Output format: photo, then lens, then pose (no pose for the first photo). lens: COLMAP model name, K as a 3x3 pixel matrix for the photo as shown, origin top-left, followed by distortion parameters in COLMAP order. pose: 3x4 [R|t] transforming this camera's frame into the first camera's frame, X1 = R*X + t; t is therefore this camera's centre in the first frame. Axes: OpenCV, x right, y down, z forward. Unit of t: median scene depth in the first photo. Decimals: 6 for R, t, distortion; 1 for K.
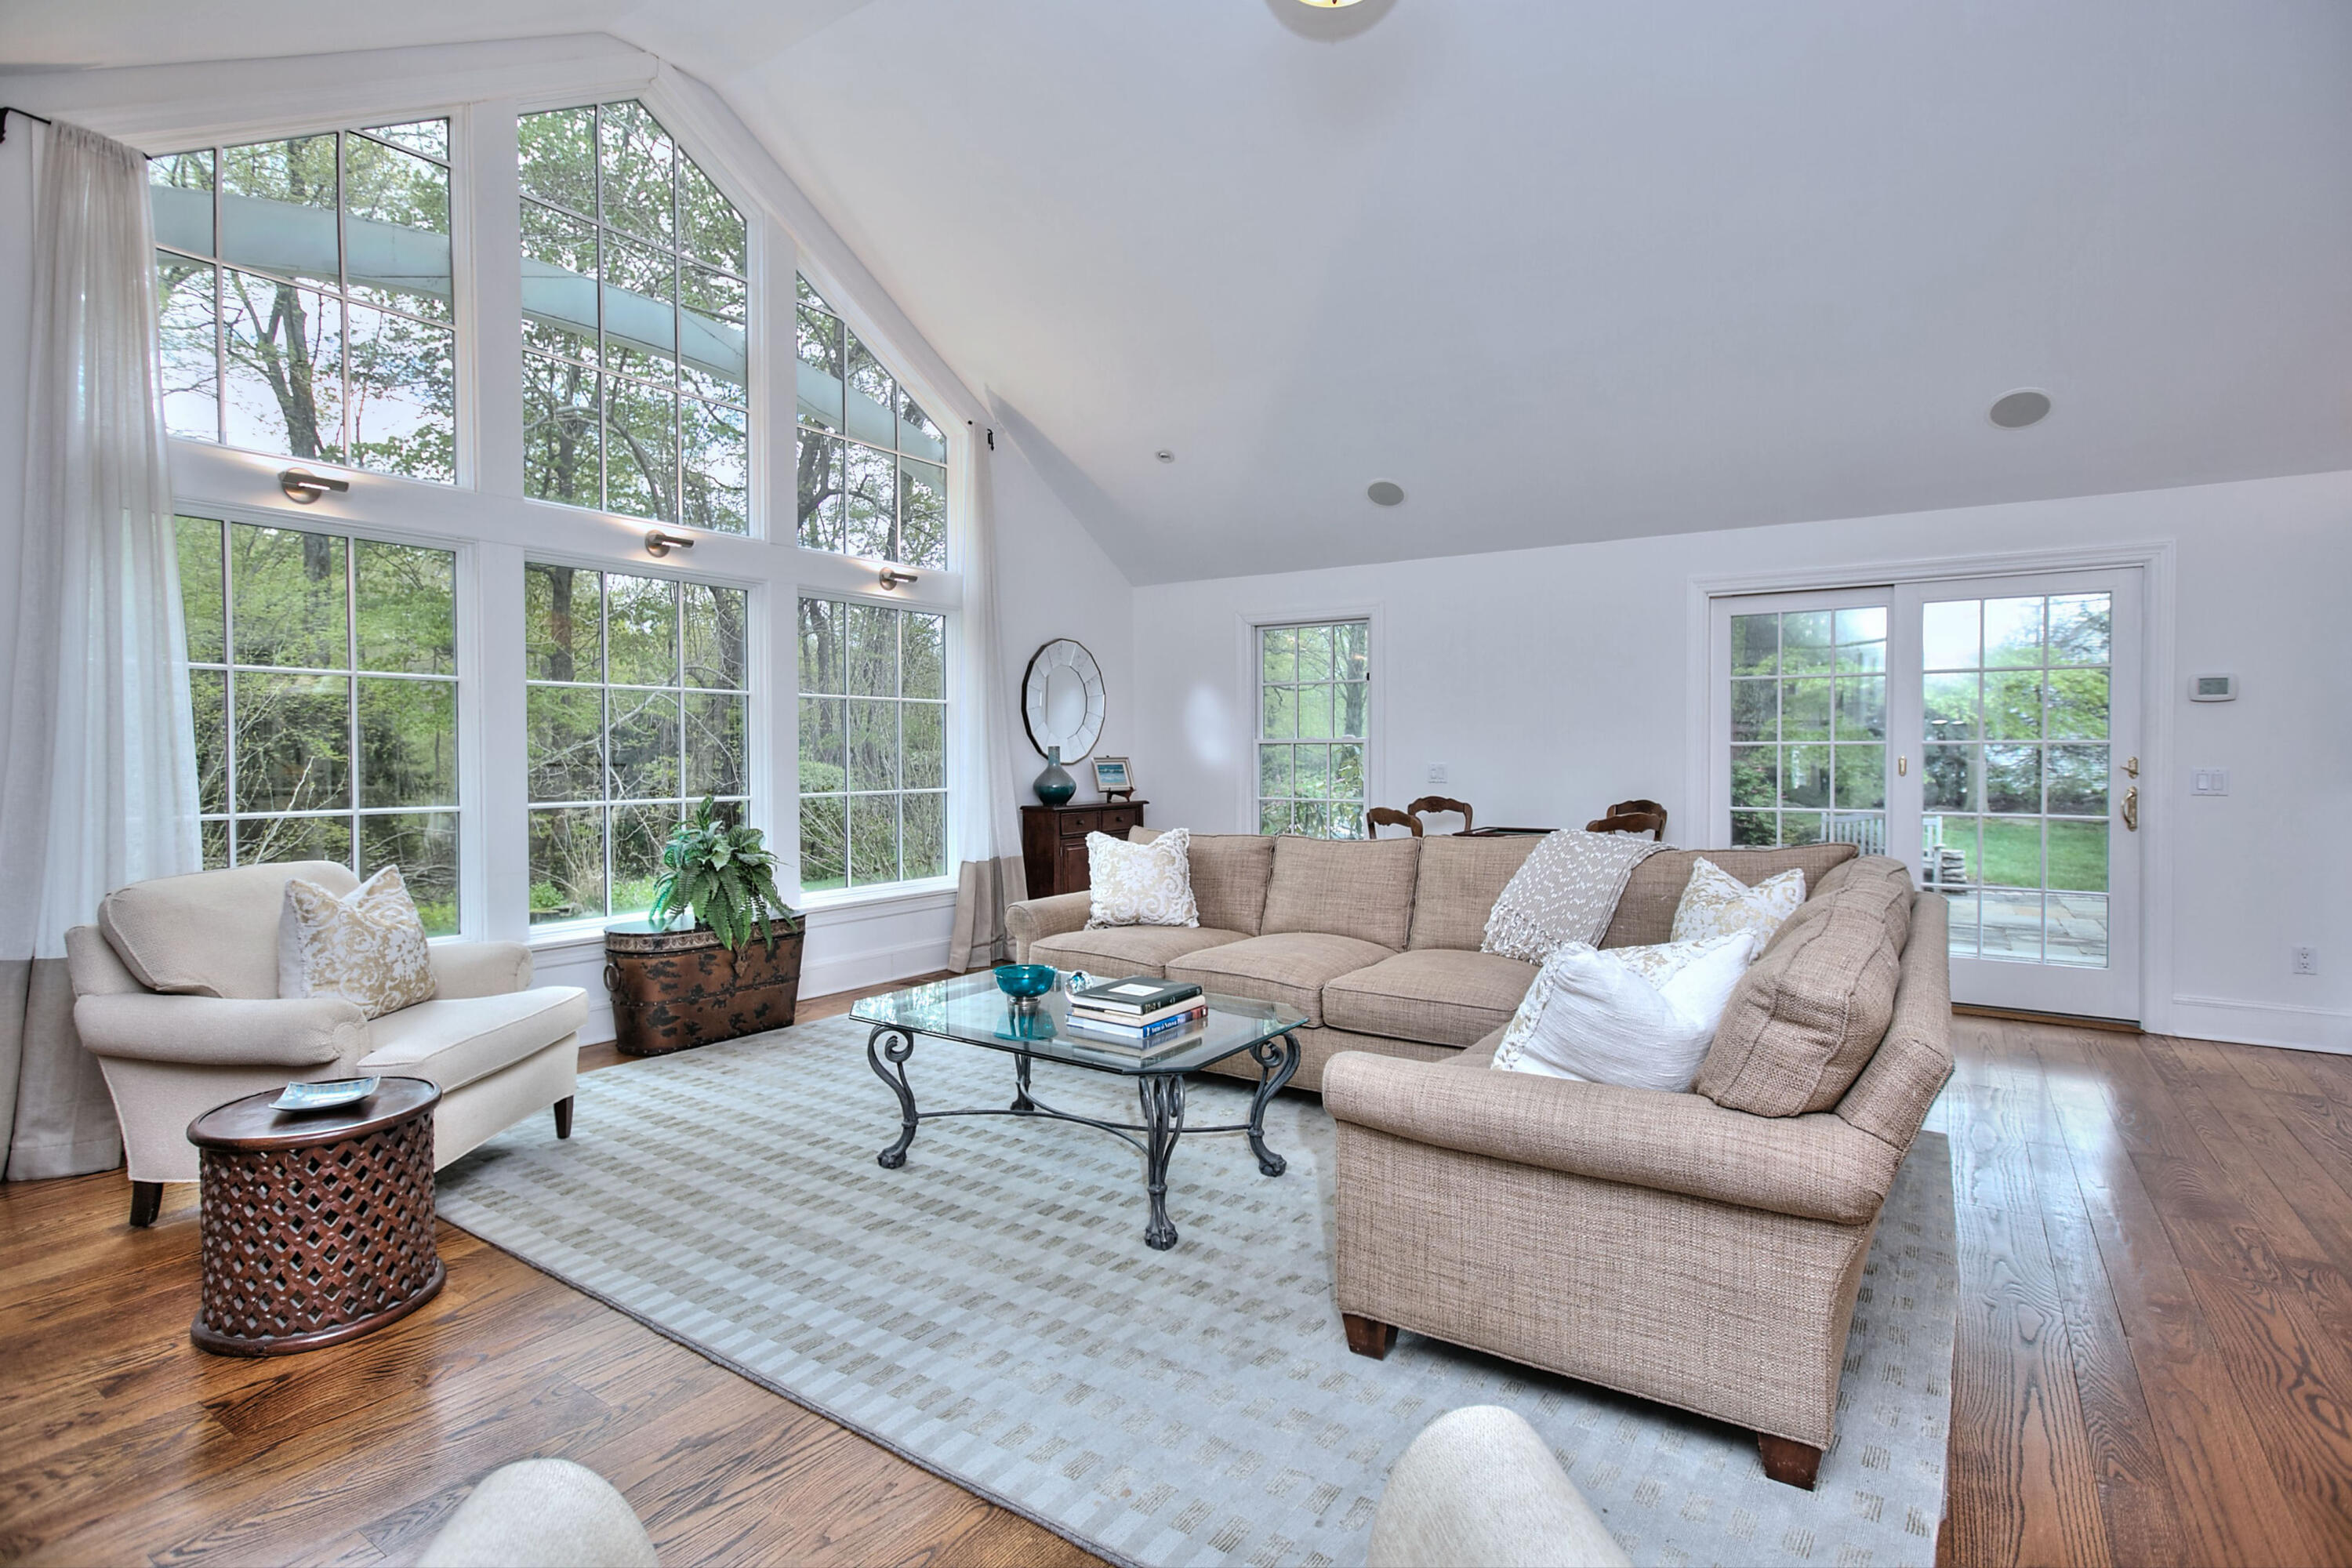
lens RADIAL K [[1129.2, 0, 1170.8], [0, 1129.2, 748.8], [0, 0, 1]] dist [-0.001200, -0.000106]
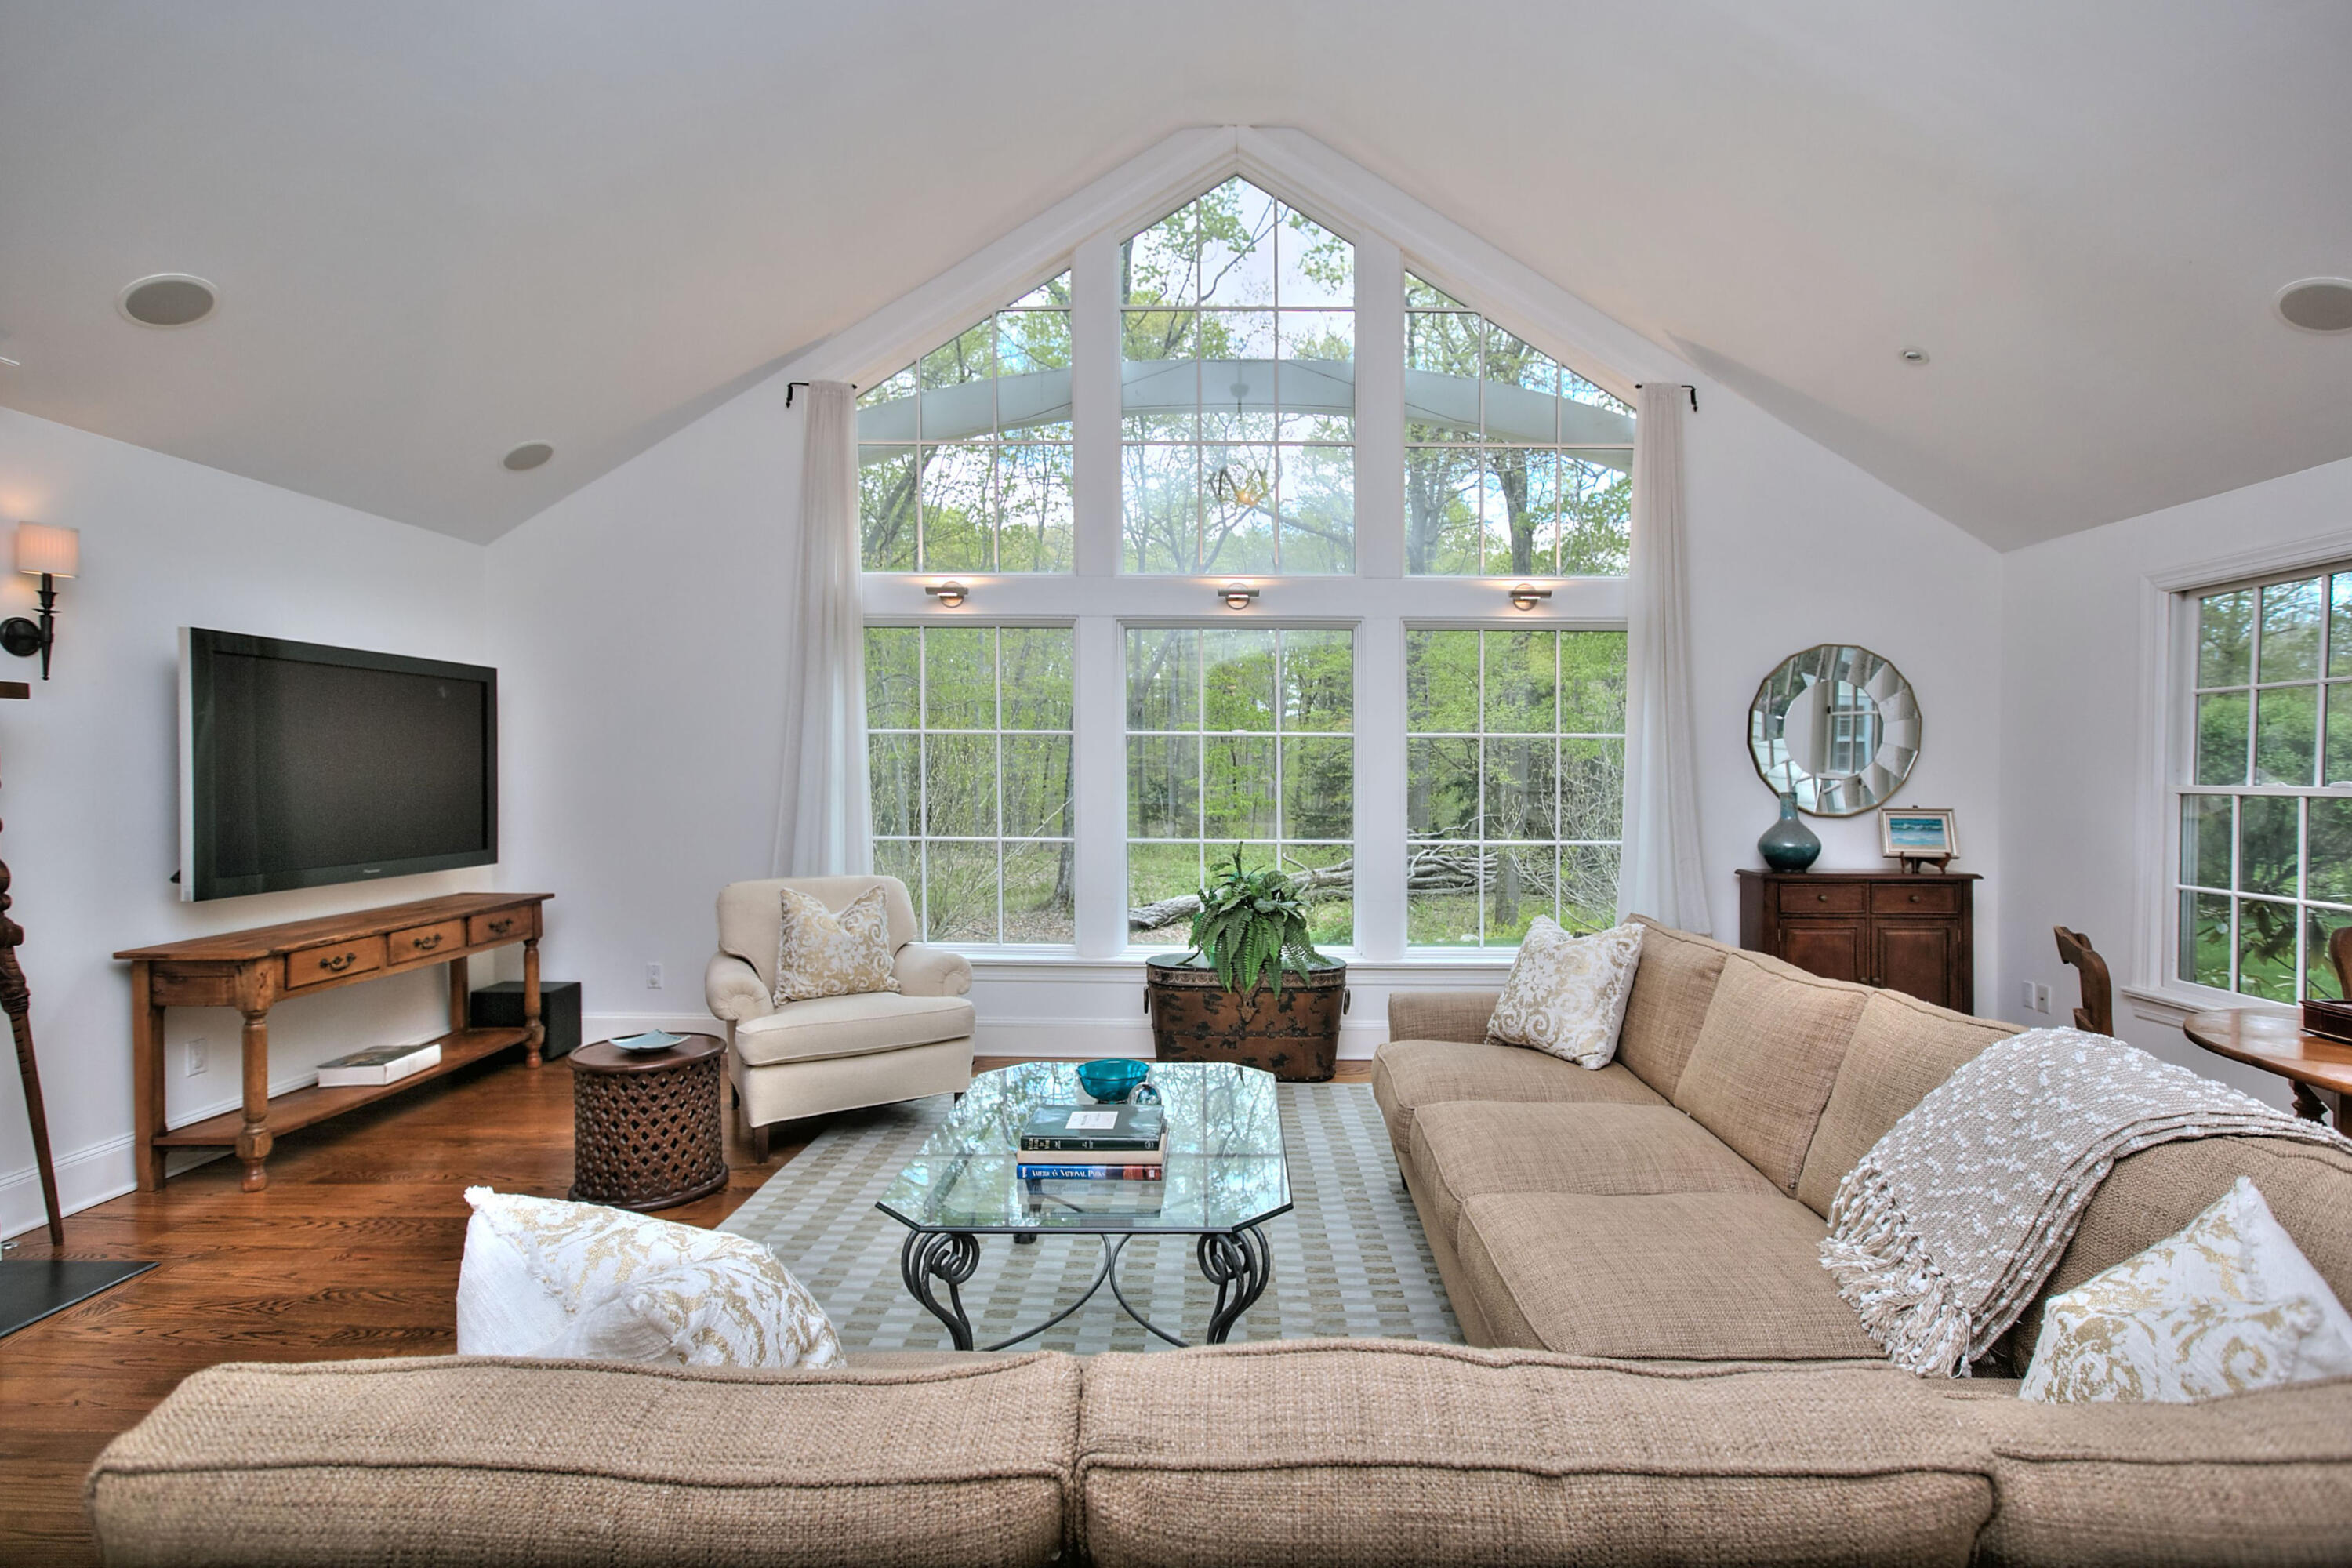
lens RADIAL K [[1134.9, 0, 1239.1], [0, 1134.9, 797.7], [0, 0, 1]] dist [-0.002052, 0.000302]
pose [[0.558775, 0.014868, -0.829186, 0.424992], [-0.002547, 0.999865, 0.016212, -0.012676], [0.829316, -0.006947, 0.558737, 0.411368]]
